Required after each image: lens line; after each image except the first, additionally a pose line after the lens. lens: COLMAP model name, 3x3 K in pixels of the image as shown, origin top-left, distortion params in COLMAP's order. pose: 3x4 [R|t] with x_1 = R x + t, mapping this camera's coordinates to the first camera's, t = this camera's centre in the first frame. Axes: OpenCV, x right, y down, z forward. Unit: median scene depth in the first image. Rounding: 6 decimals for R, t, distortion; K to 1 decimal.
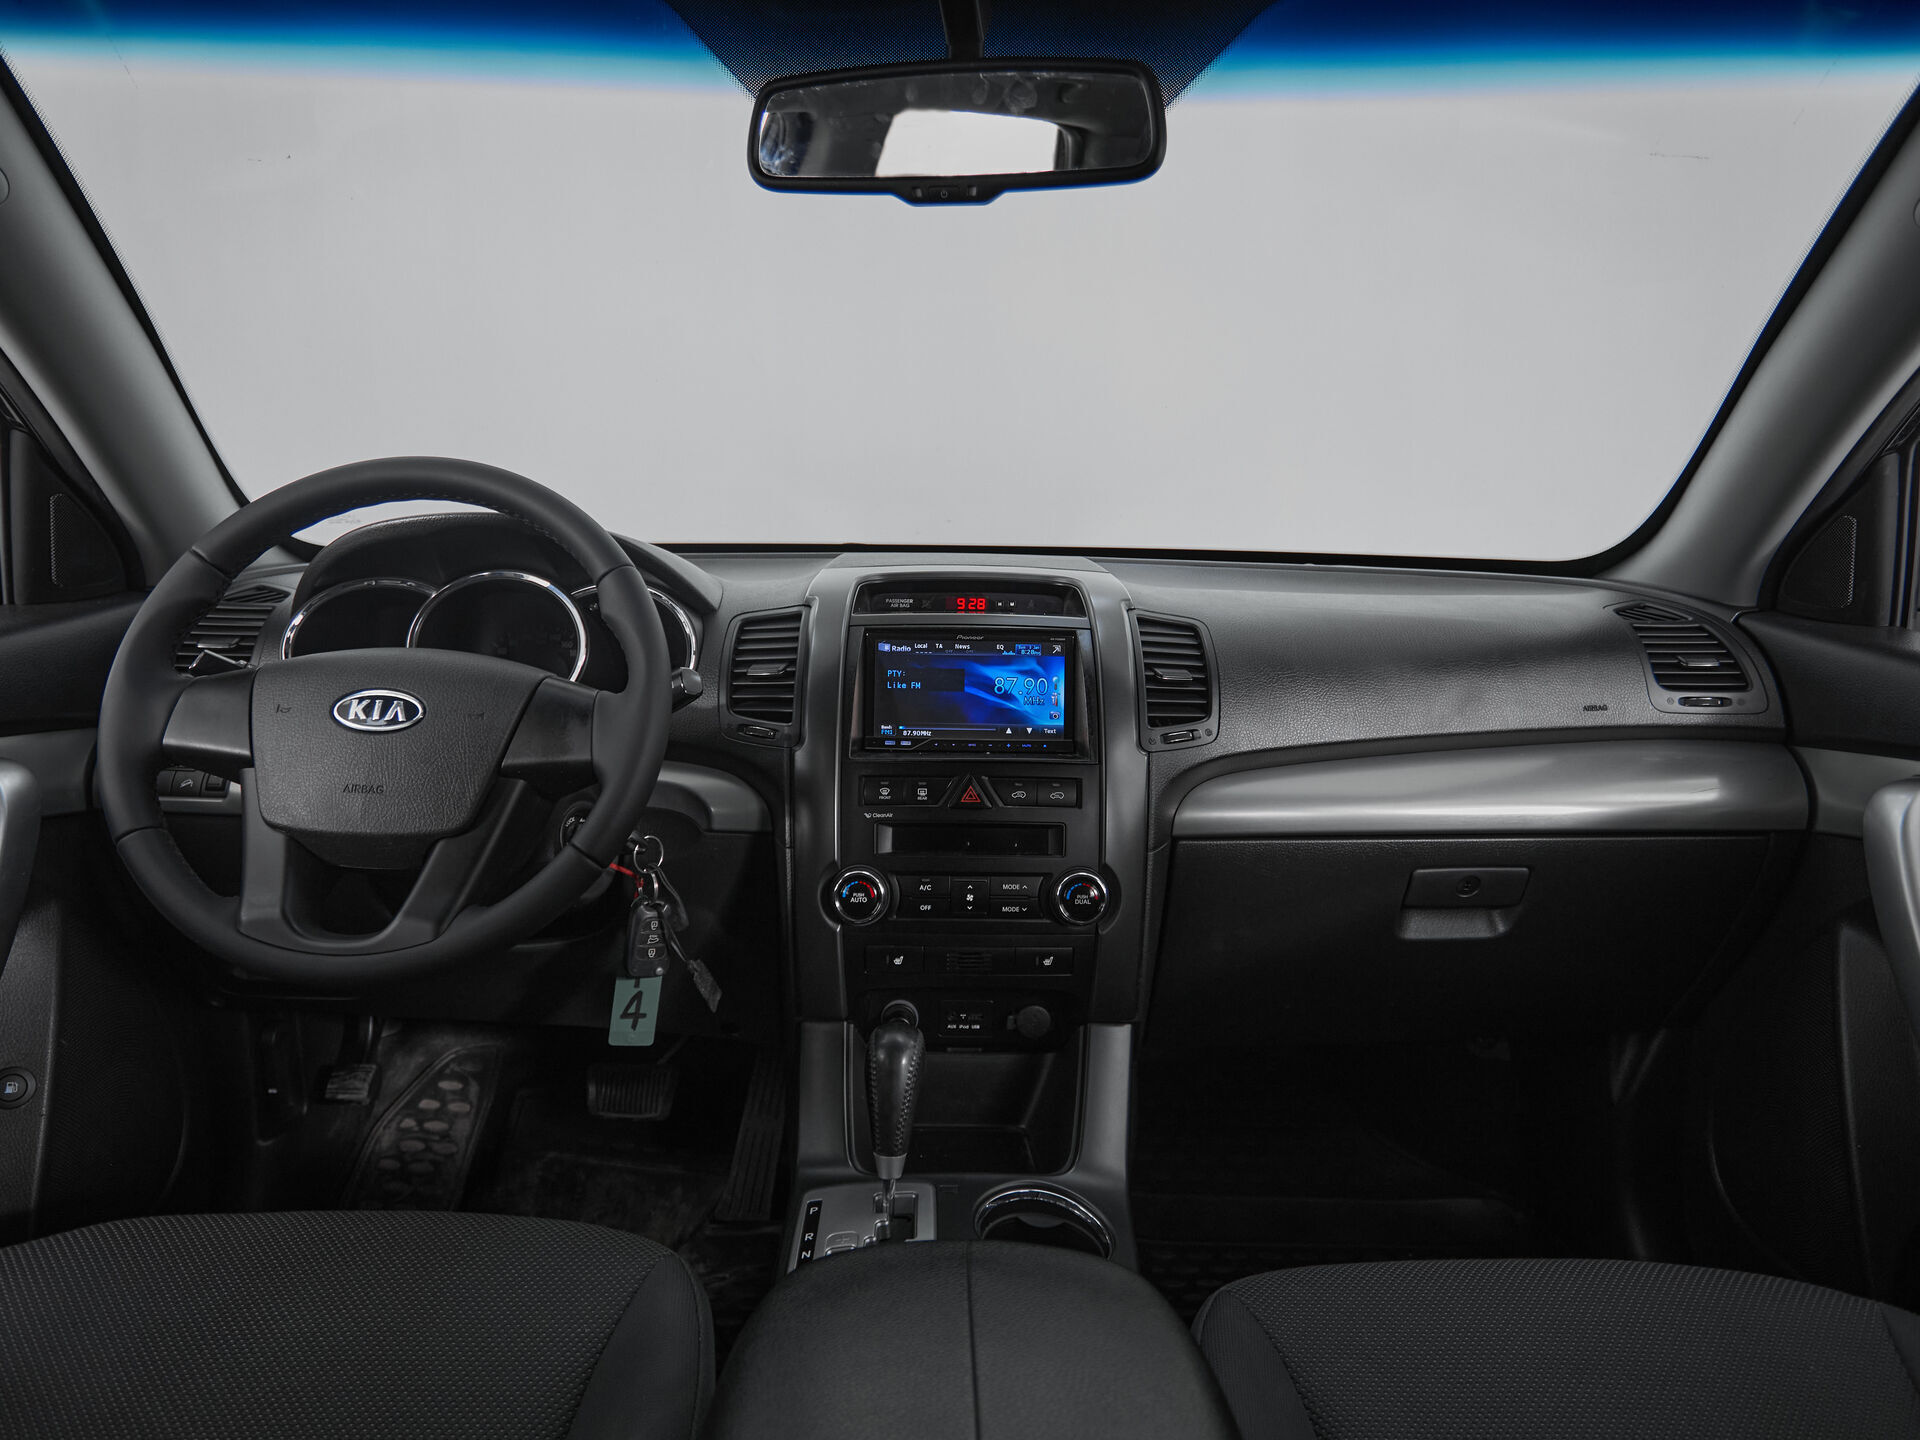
lens RADIAL K [[1109.9, 0, 904.4], [0, 1109.9, 741.4], [0, 0, 1]] dist [-0.000470, 0.000361]
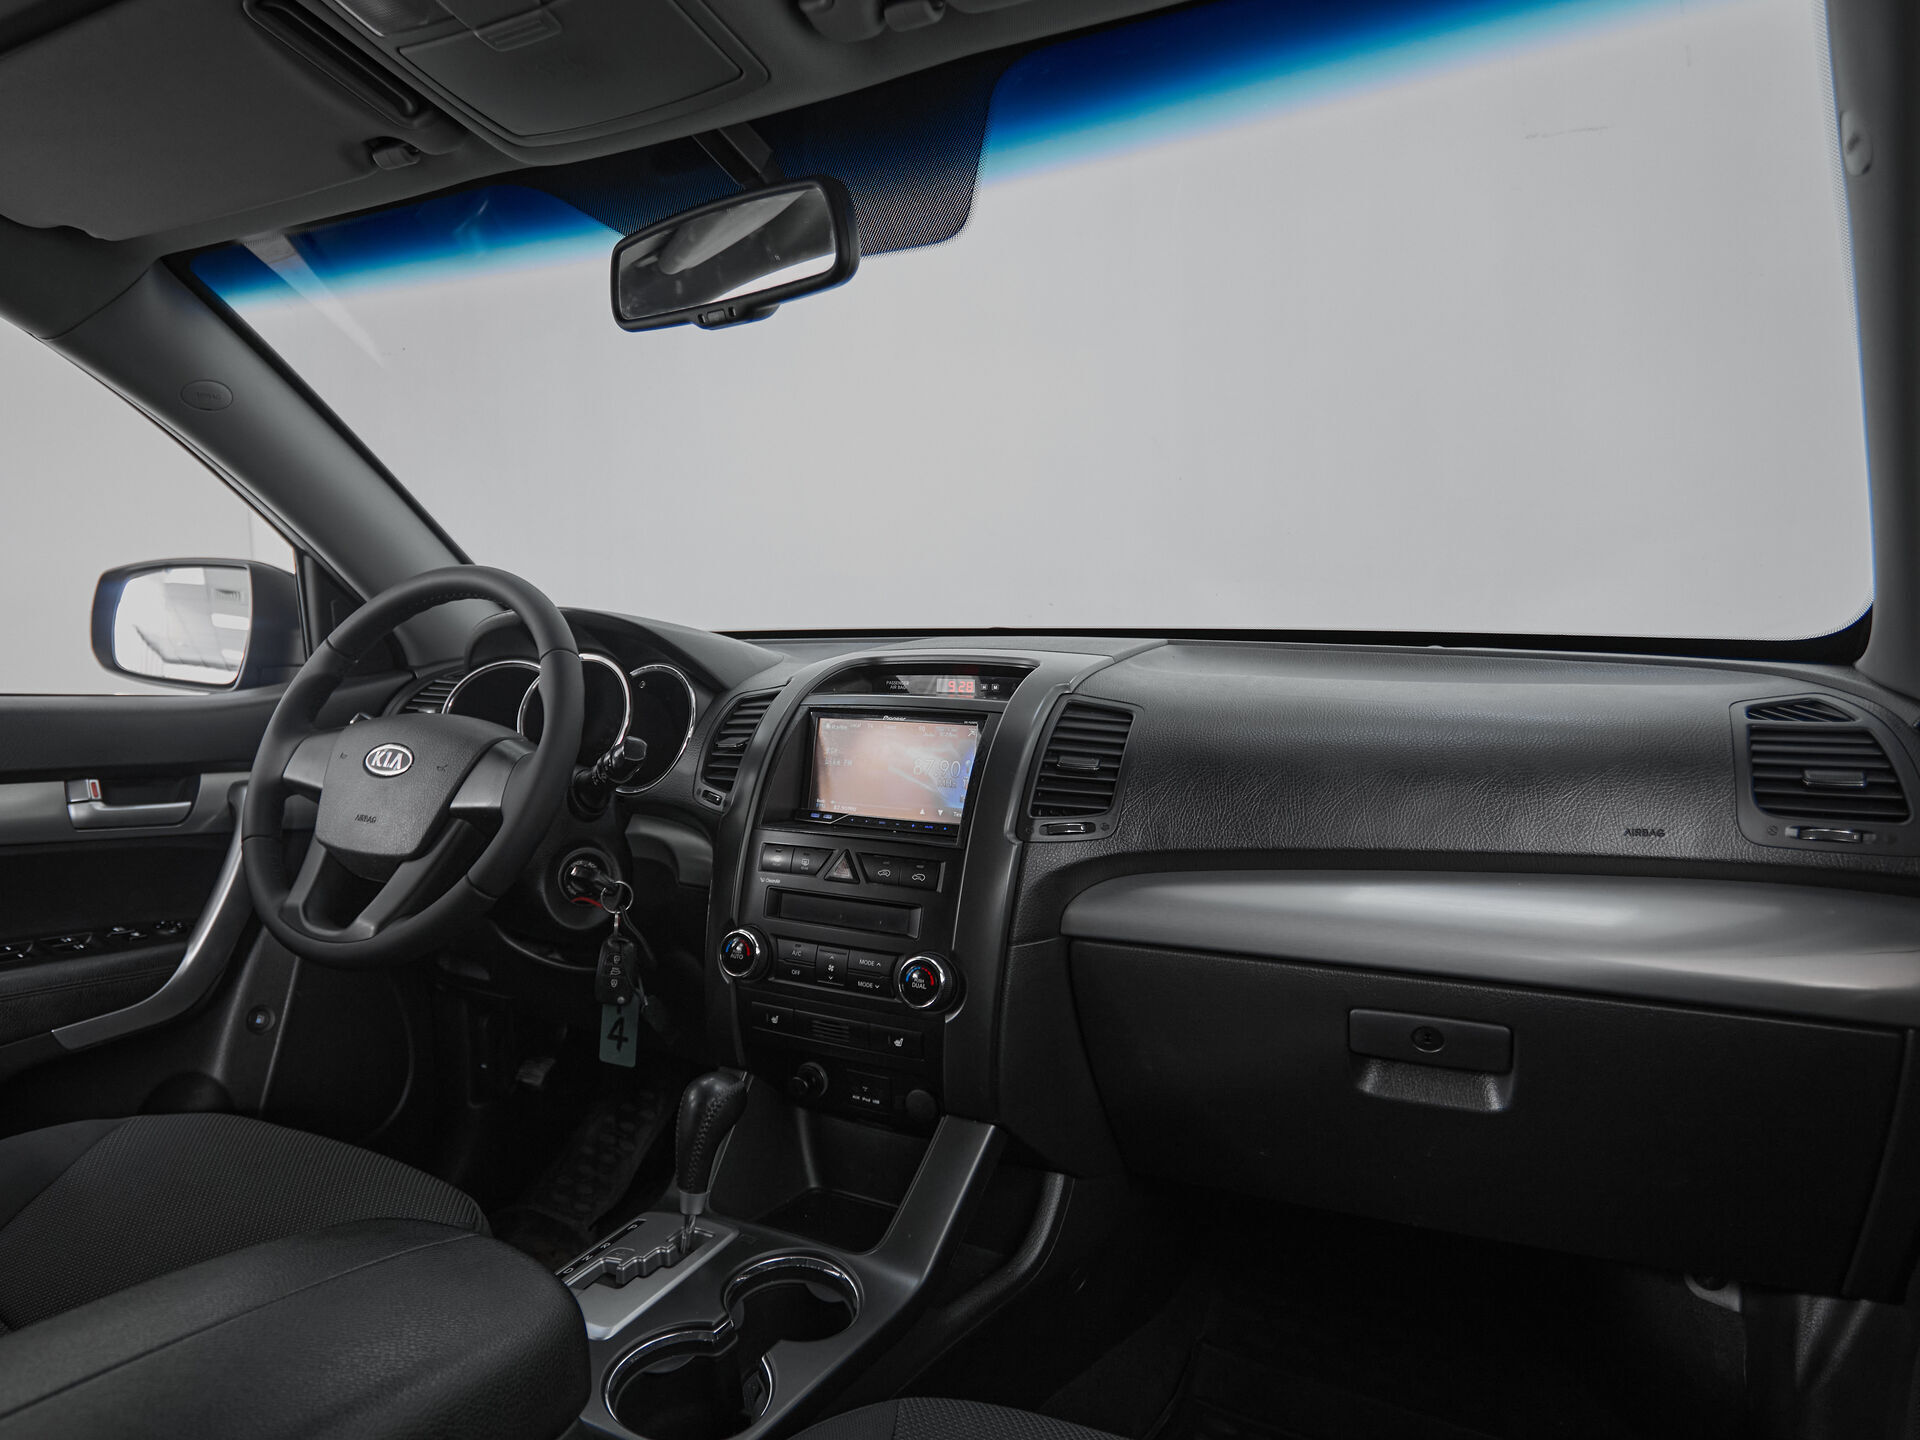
lens RADIAL K [[1132.0, 0, 898.1], [0, 1132.0, 773.2], [0, 0, 1]] dist [-0.000858, 0.000108]
pose [[0.884547, 0.047971, -0.463977, 0.561652], [-0.071027, 0.996950, -0.032333, -0.009457], [0.461011, 0.061555, 0.885257, 0.080863]]
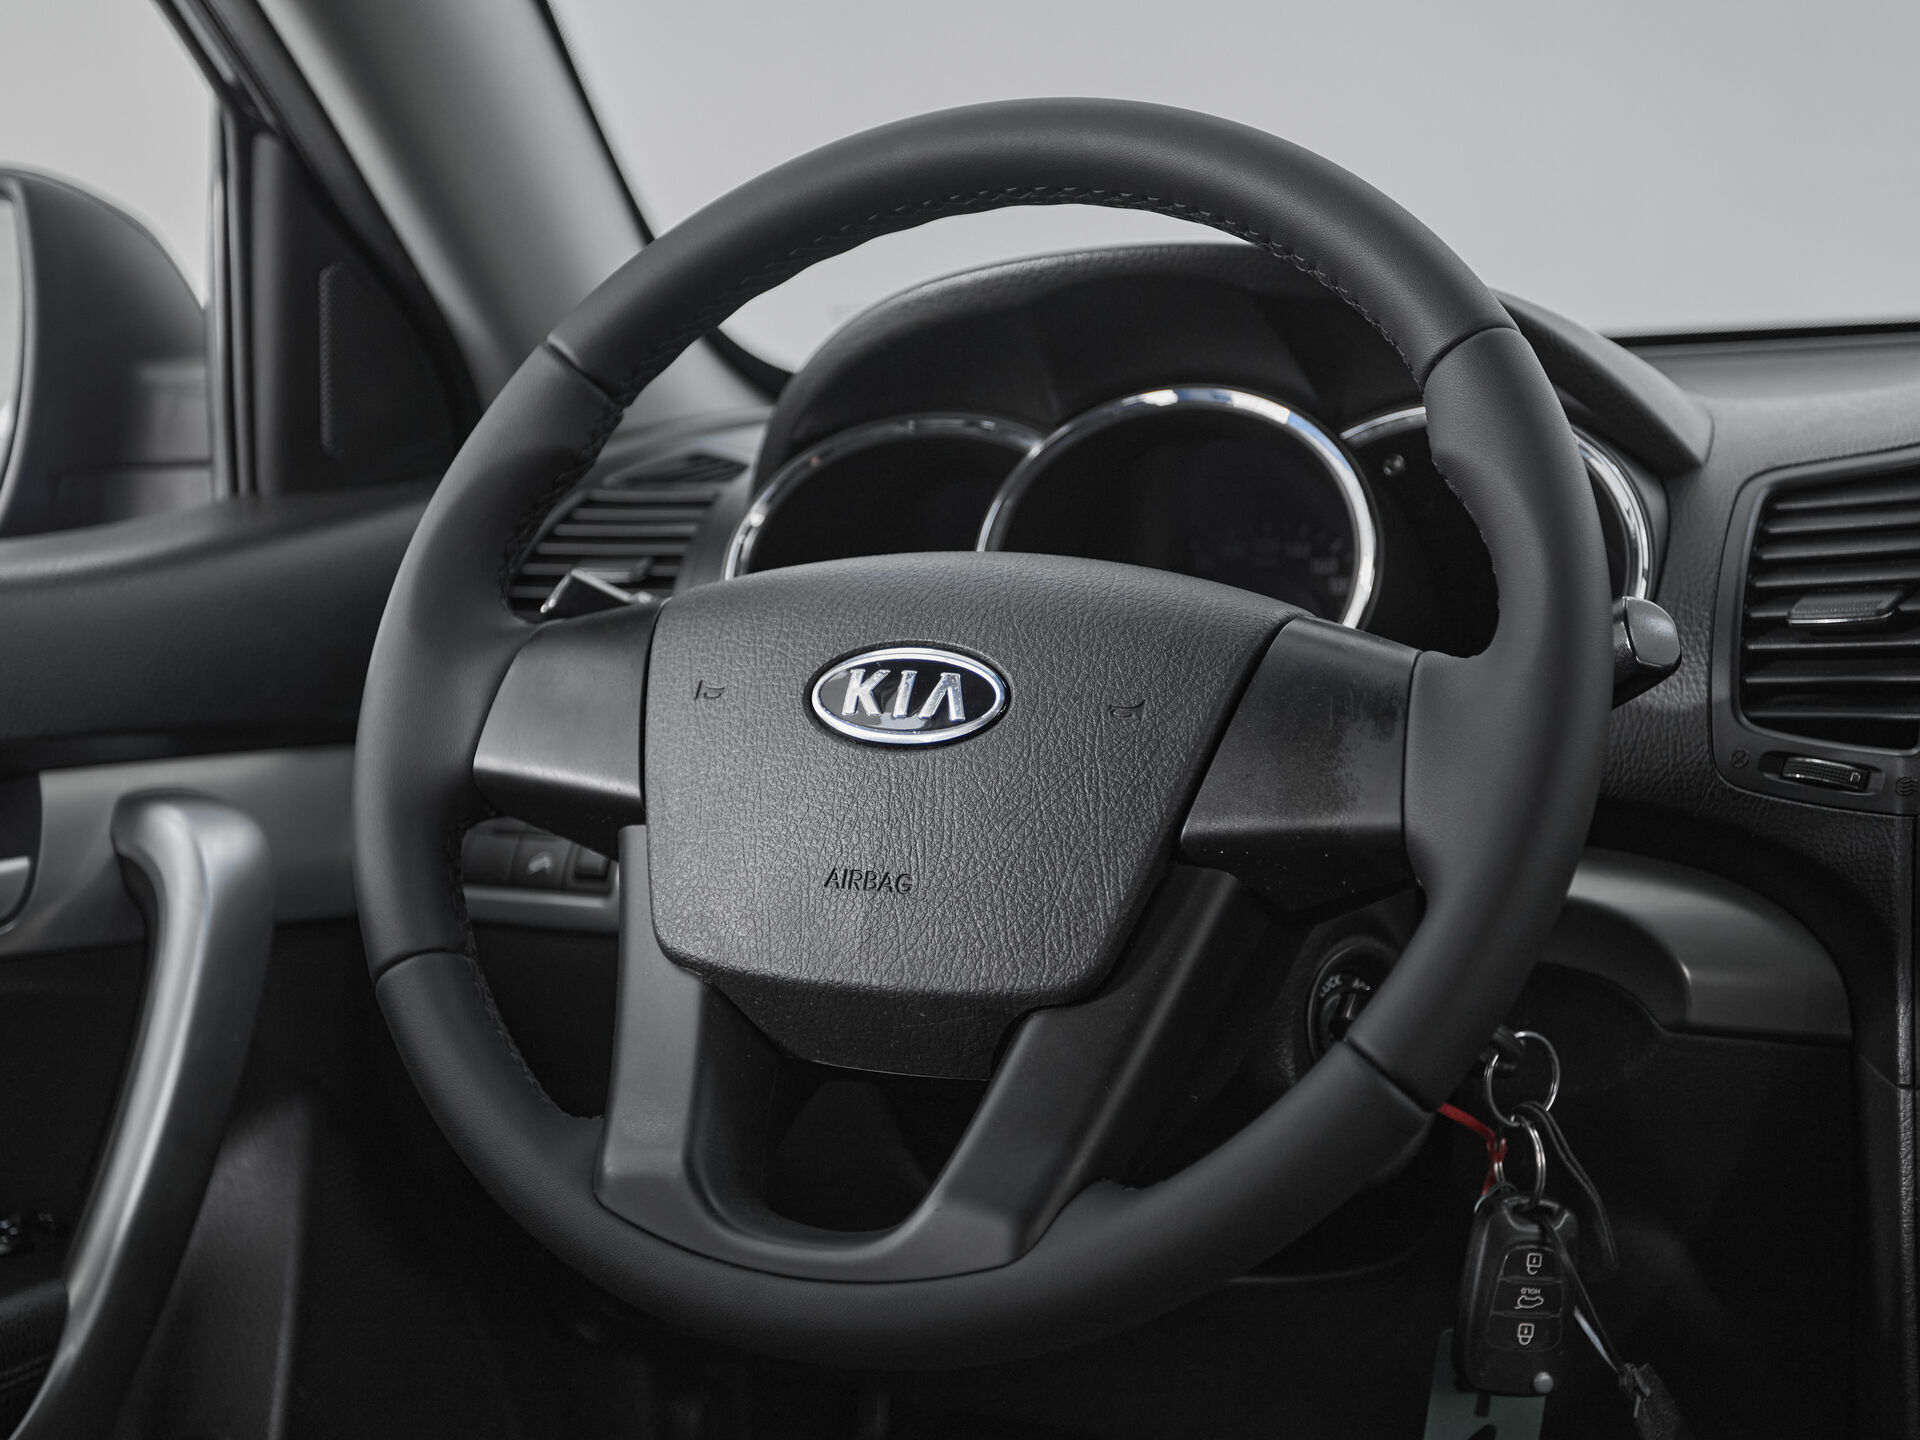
lens RADIAL K [[2345.3, 0, 1092.6], [0, 2345.3, 771.9], [0, 0, 1]] dist [0.006927, 0.016291]
pose [[0.931164, 0.017190, -0.364195, -0.071524], [-0.027060, 0.999391, -0.022015, 0.015487], [0.363595, 0.030354, 0.931063, 0.168870]]
